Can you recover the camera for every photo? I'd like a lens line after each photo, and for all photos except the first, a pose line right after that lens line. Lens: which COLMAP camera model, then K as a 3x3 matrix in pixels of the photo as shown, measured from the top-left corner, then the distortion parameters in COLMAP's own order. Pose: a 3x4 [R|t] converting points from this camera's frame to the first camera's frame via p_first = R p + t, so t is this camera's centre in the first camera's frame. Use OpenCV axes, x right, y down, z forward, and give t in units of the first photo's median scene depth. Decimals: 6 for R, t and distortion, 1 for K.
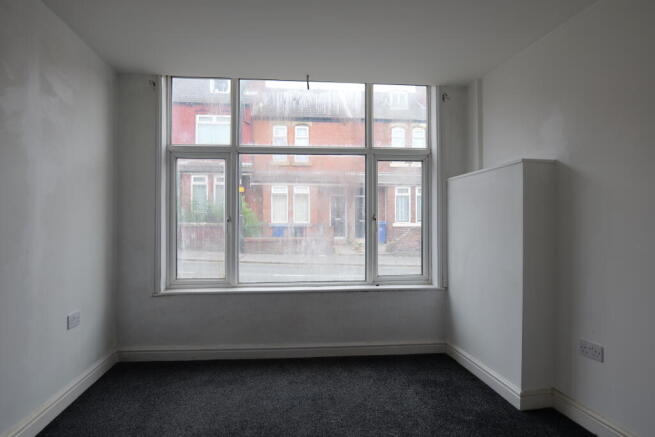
lens RADIAL K [[385.8, 0, 327.5], [0, 385.8, 218.5], [0, 0, 1]] dist [-0.003318, 0.003065]
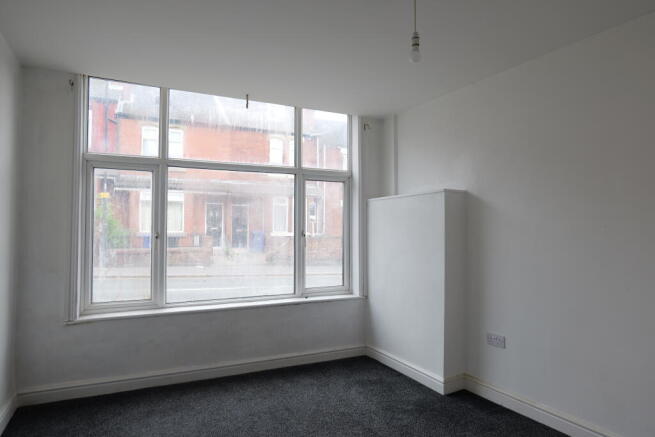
lens RADIAL K [[385.8, 0, 327.5], [0, 385.8, 218.5], [0, 0, 1]] dist [-0.003318, 0.003065]
pose [[0.941779, 0.012760, 0.335991, -0.180598], [-0.005616, 0.999737, -0.022226, -0.021367], [-0.336186, 0.019045, 0.941603, -0.023763]]
